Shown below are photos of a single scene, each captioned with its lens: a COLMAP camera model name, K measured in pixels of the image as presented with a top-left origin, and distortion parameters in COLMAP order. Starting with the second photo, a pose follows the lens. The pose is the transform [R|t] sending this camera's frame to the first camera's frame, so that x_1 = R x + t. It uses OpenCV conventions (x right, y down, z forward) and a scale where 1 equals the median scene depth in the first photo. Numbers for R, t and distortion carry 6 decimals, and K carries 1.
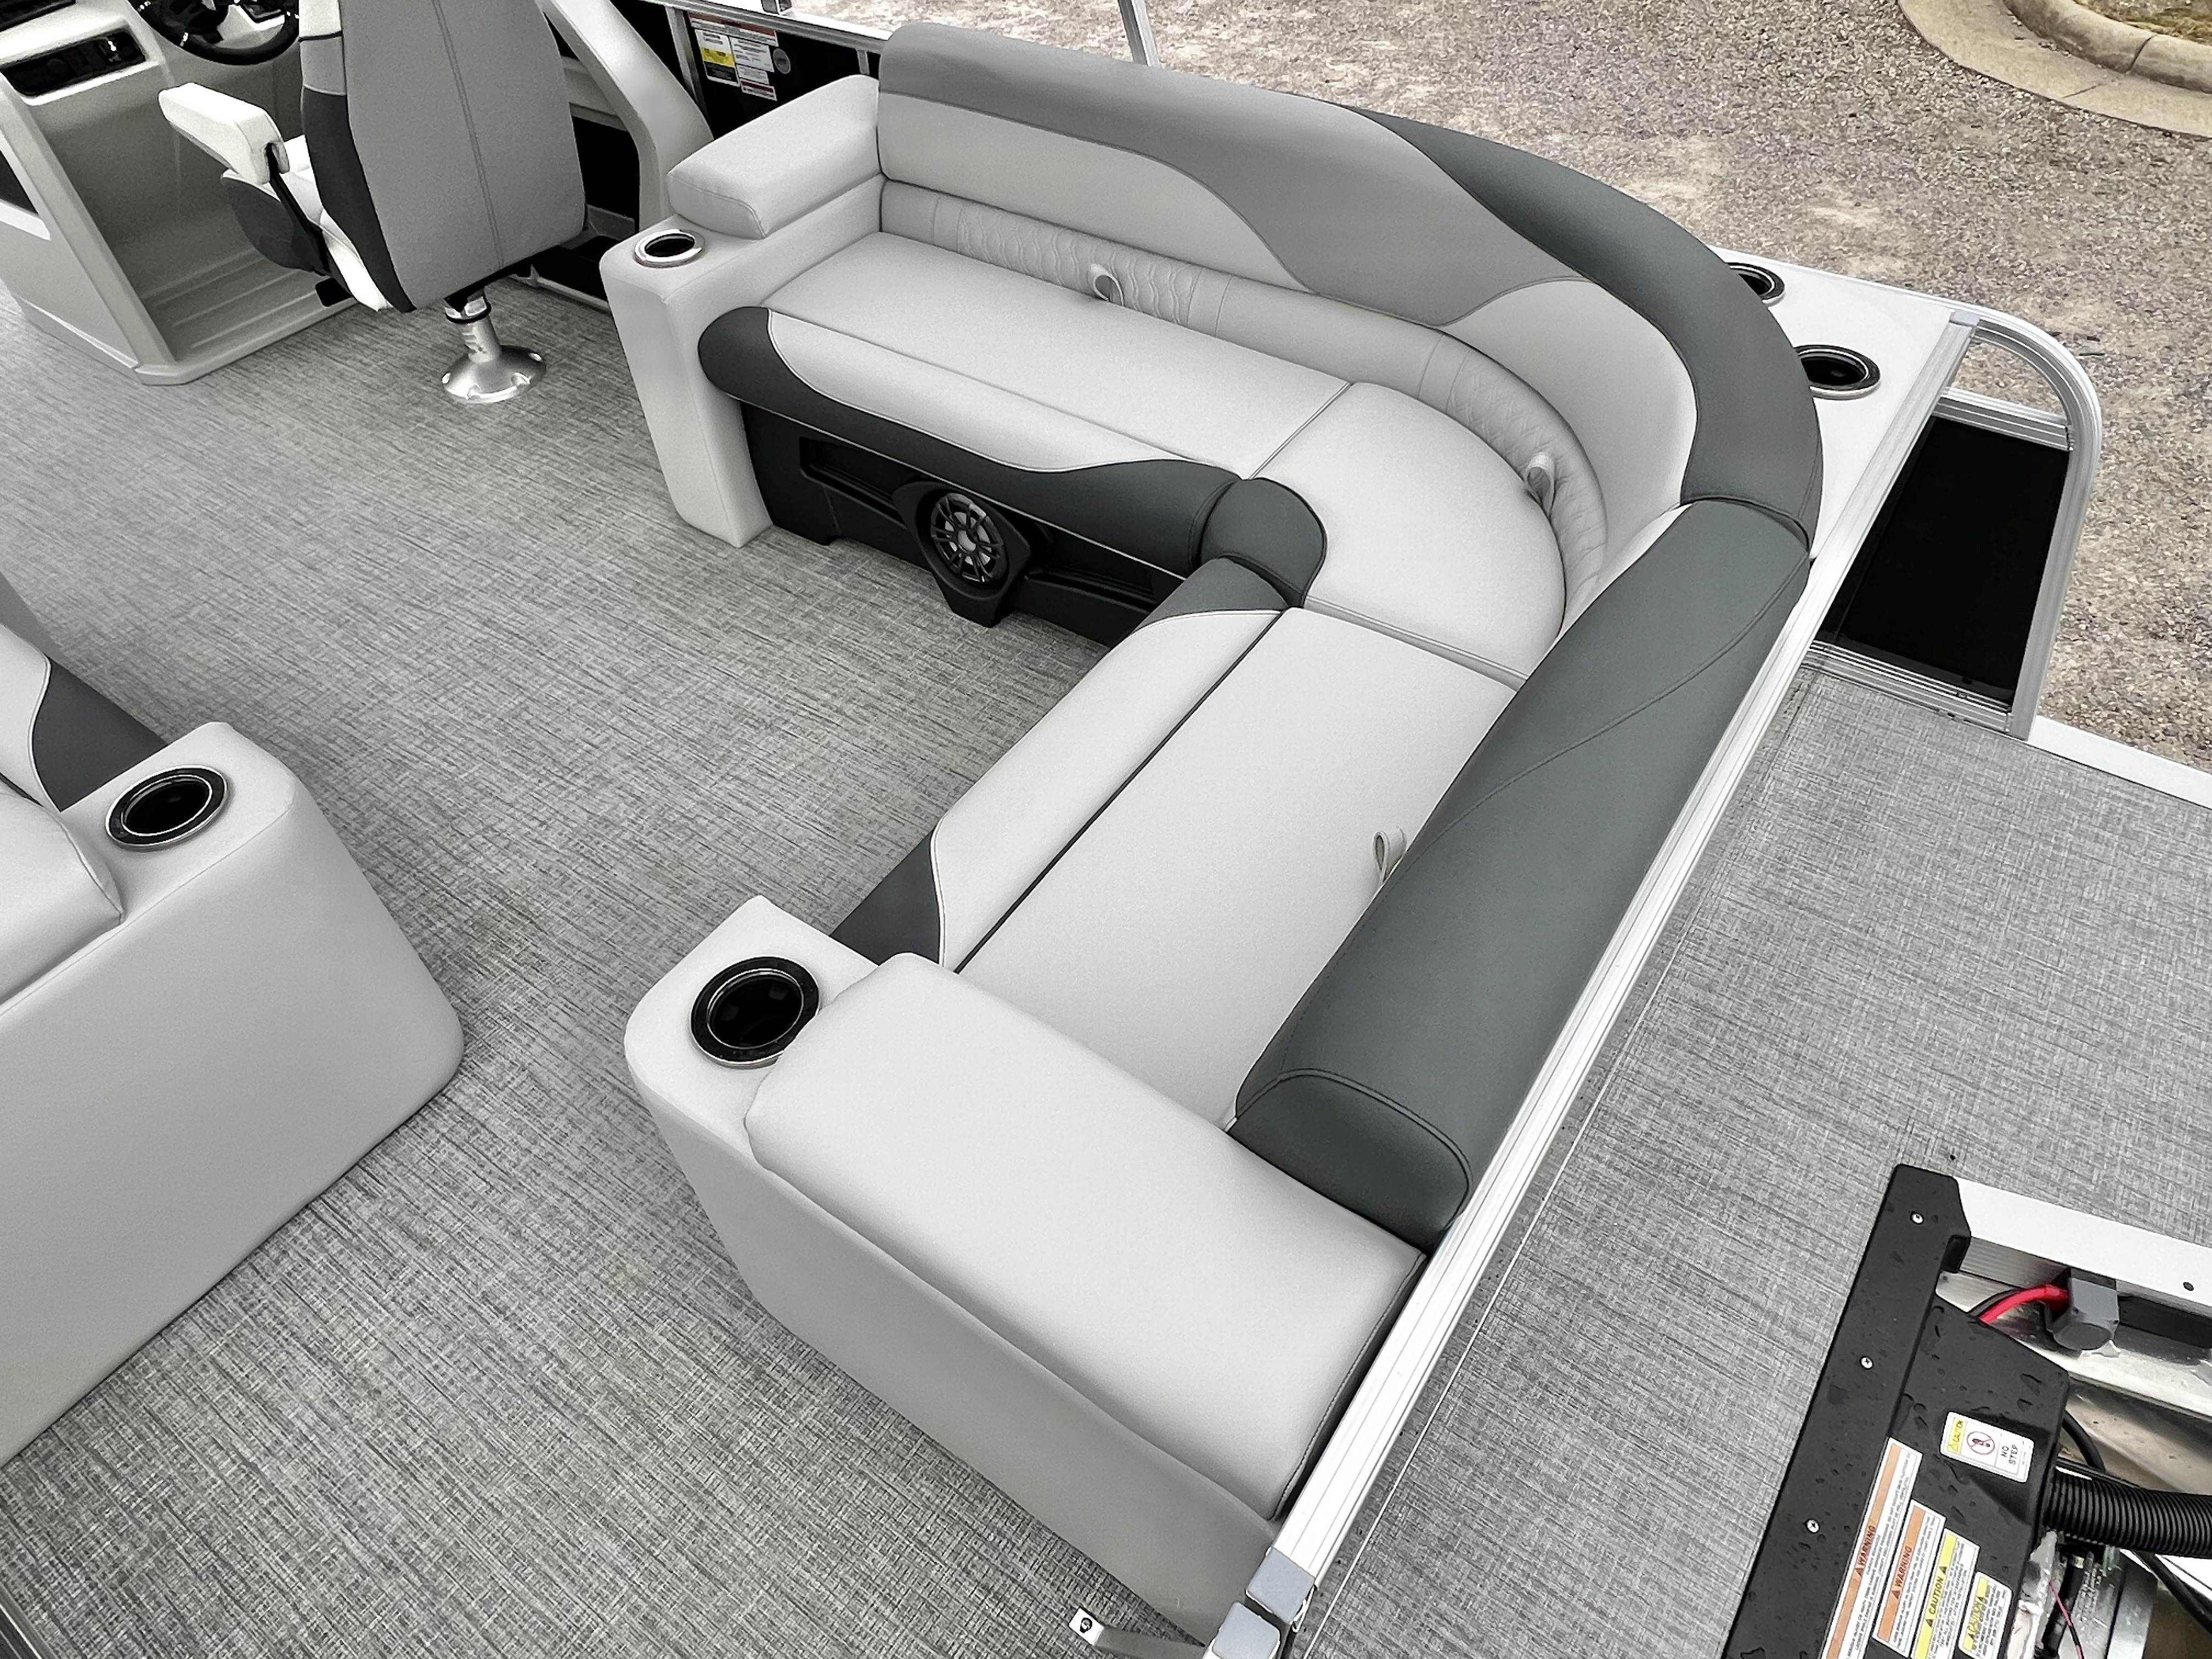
lens RADIAL K [[1356.6, 0, 1095.8], [0, 1356.6, 833.3], [0, 0, 1]] dist [-0.000109, -0.001141]
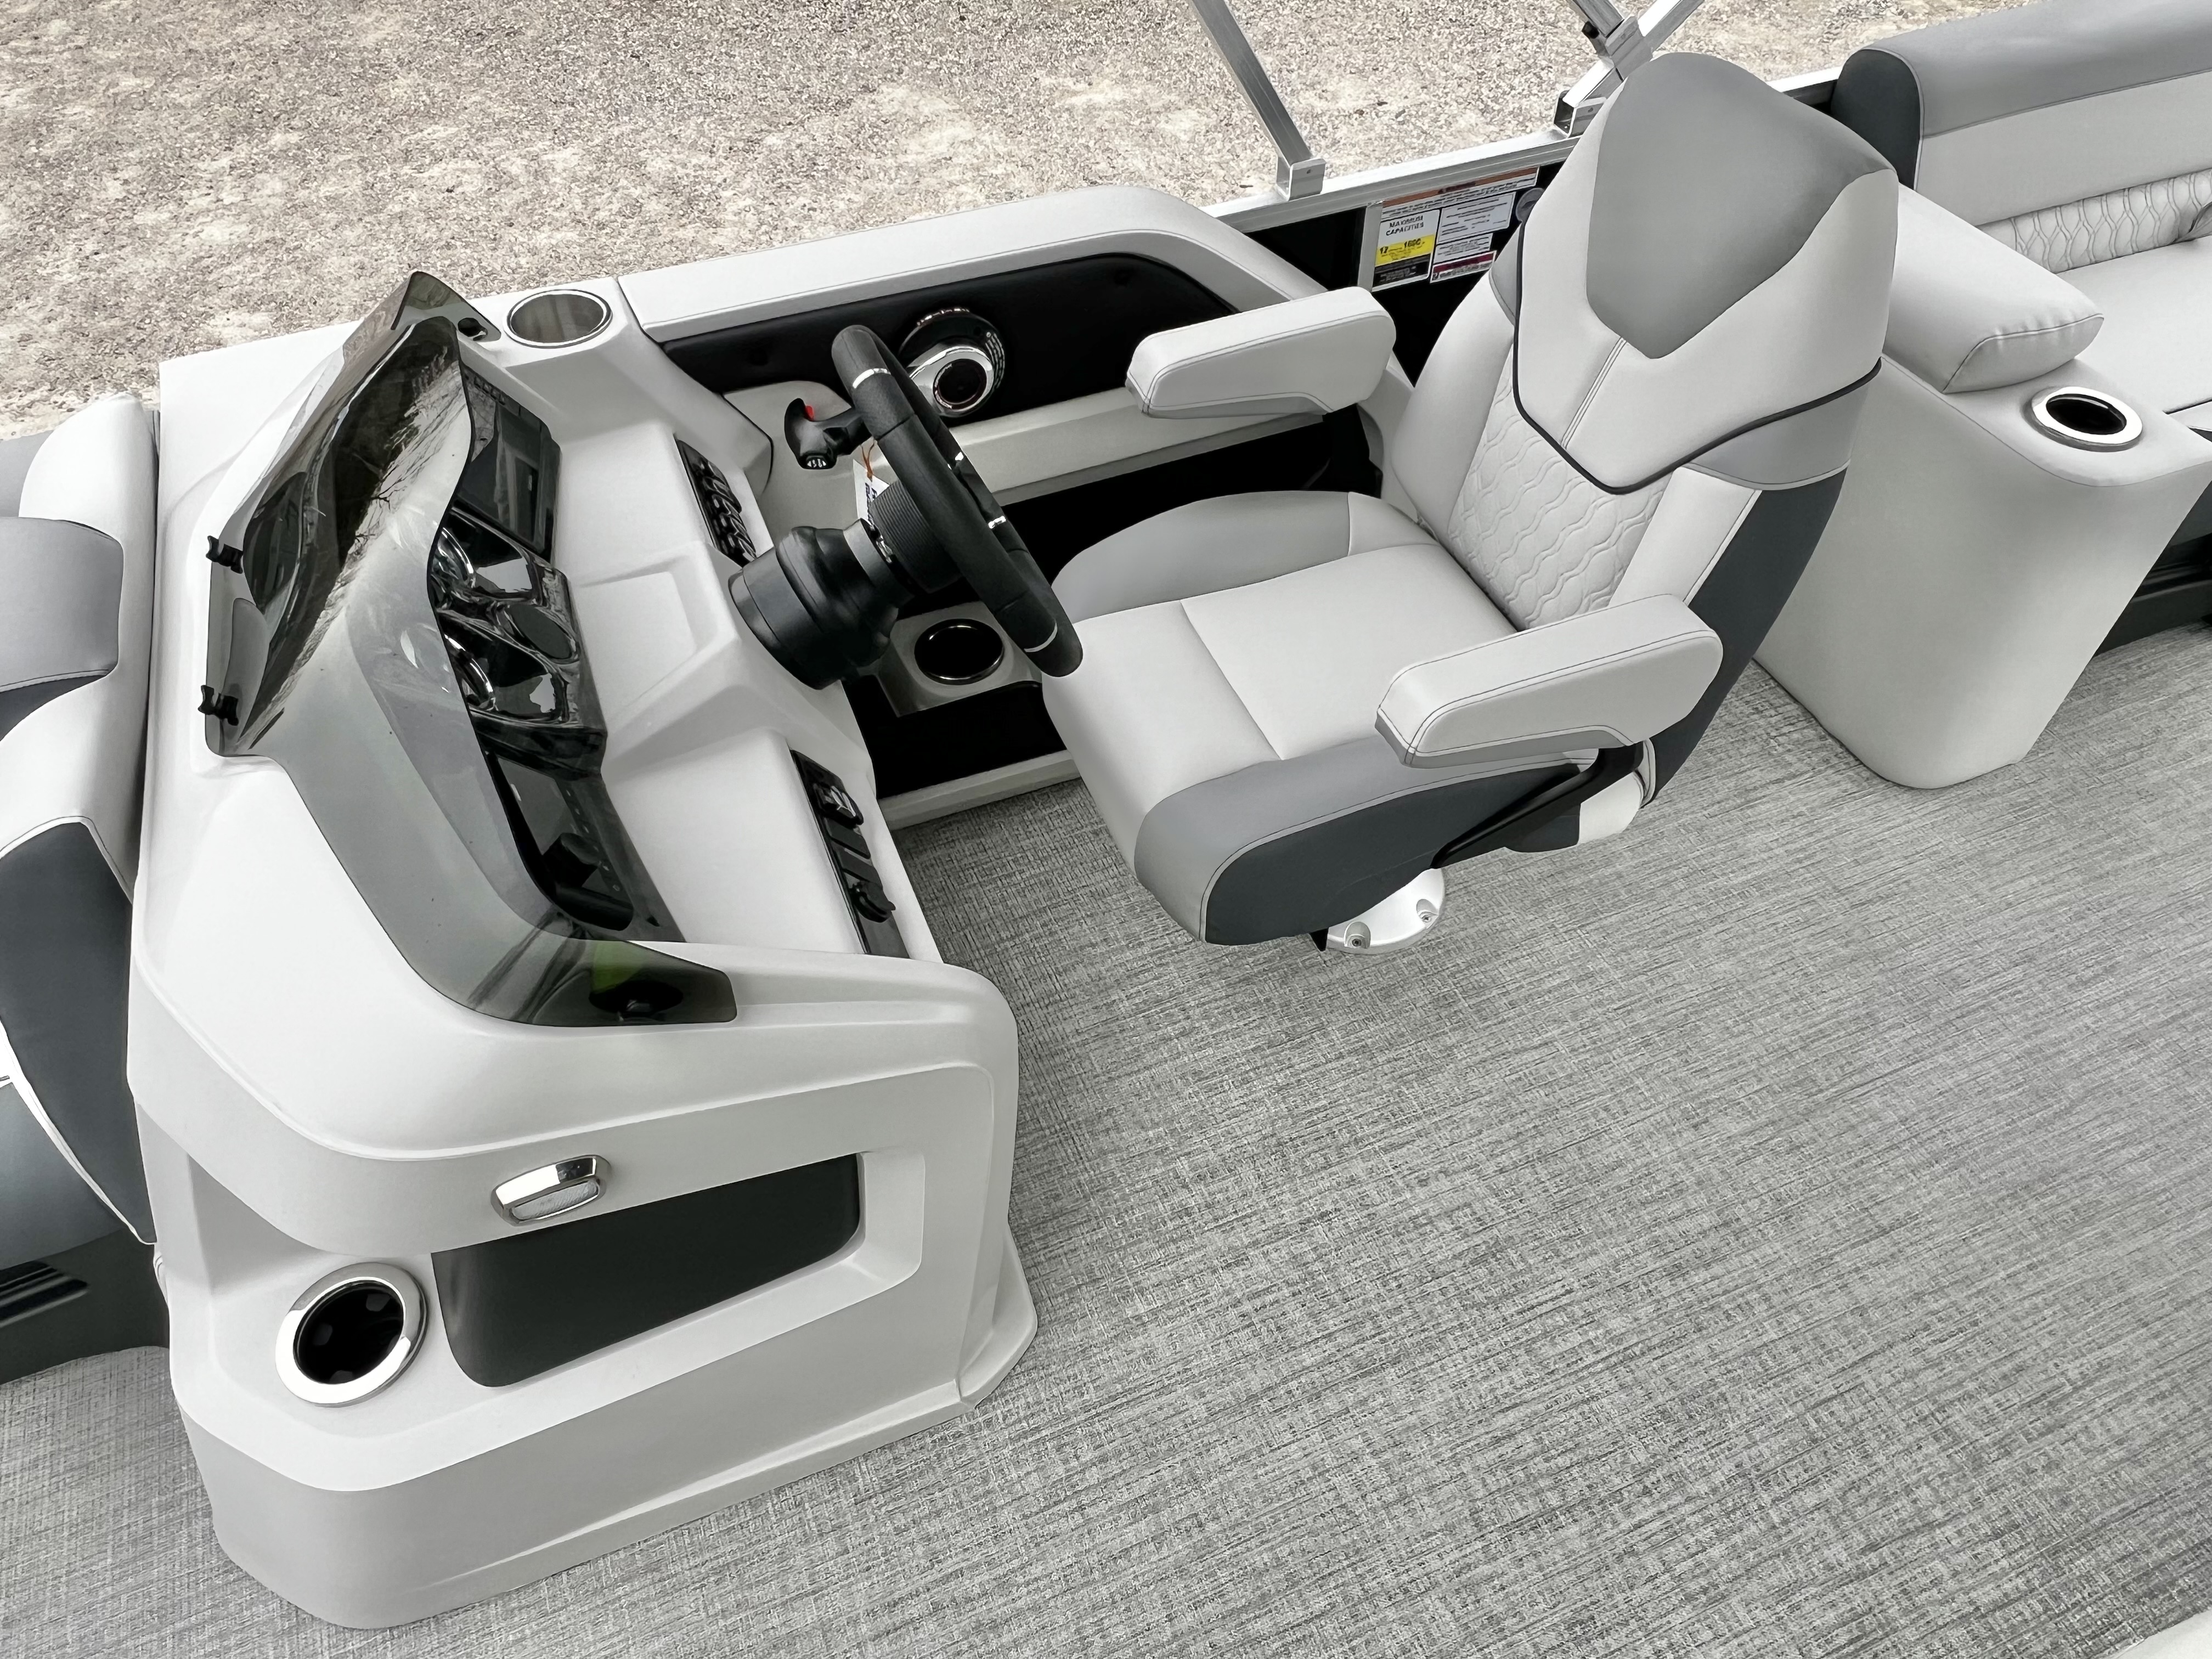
lens RADIAL K [[1473.8, 0, 1089.2], [0, 1473.8, 831.9], [0, 0, 1]] dist [-0.002525, 0.001023]
pose [[0.541967, -0.611315, 0.576685, -1.258377], [0.628479, 0.750381, 0.204798, -0.816436], [-0.557930, 0.251441, 0.790880, 0.816140]]
